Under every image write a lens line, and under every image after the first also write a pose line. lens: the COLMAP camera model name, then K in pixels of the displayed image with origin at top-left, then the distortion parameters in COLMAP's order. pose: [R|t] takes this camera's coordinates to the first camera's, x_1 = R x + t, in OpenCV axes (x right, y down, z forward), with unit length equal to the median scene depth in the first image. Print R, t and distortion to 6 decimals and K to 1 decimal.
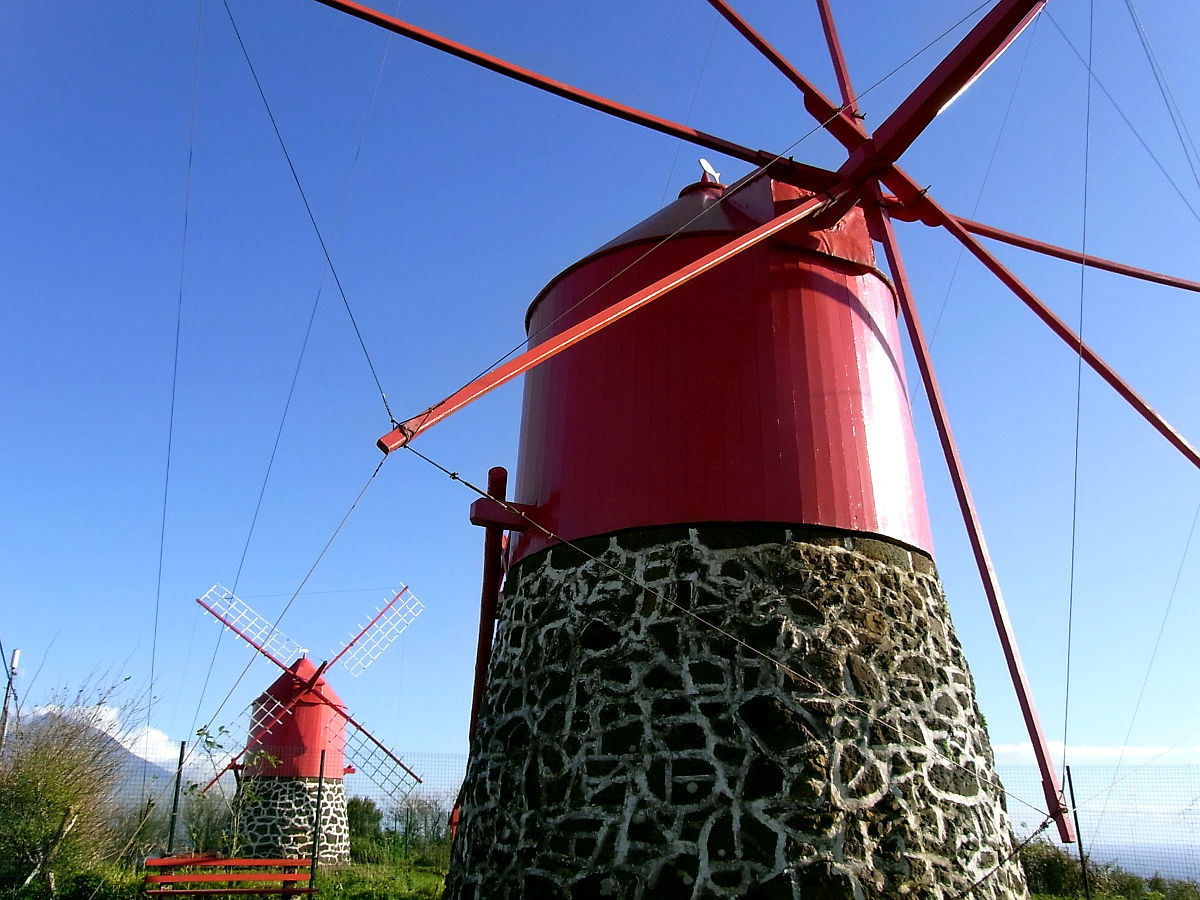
lens RADIAL K [[980.0, 0, 590.8], [0, 980.0, 490.2], [0, 0, 1]] dist [-0.088187, 0.006527]
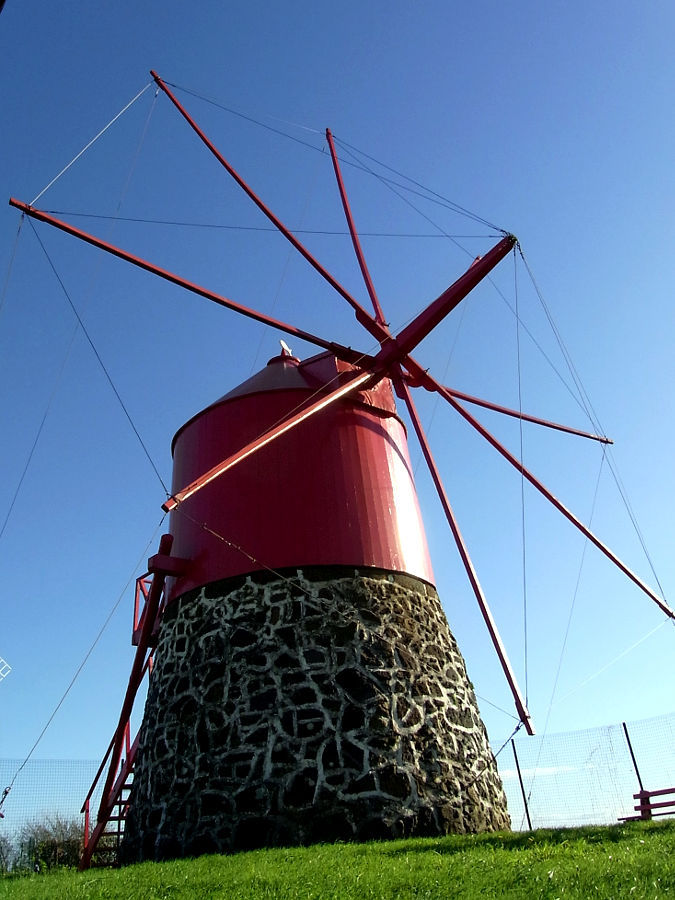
lens RADIAL K [[735.0, 0, 337.7], [0, 735.0, 449.9], [0, 0, 1]] dist [-0.088187, 0.006527]
pose [[0.968781, 0.027439, 0.246394, -0.141296], [0.013235, 0.986715, -0.161924, 0.041728], [-0.247564, 0.160130, 0.955547, -0.210191]]
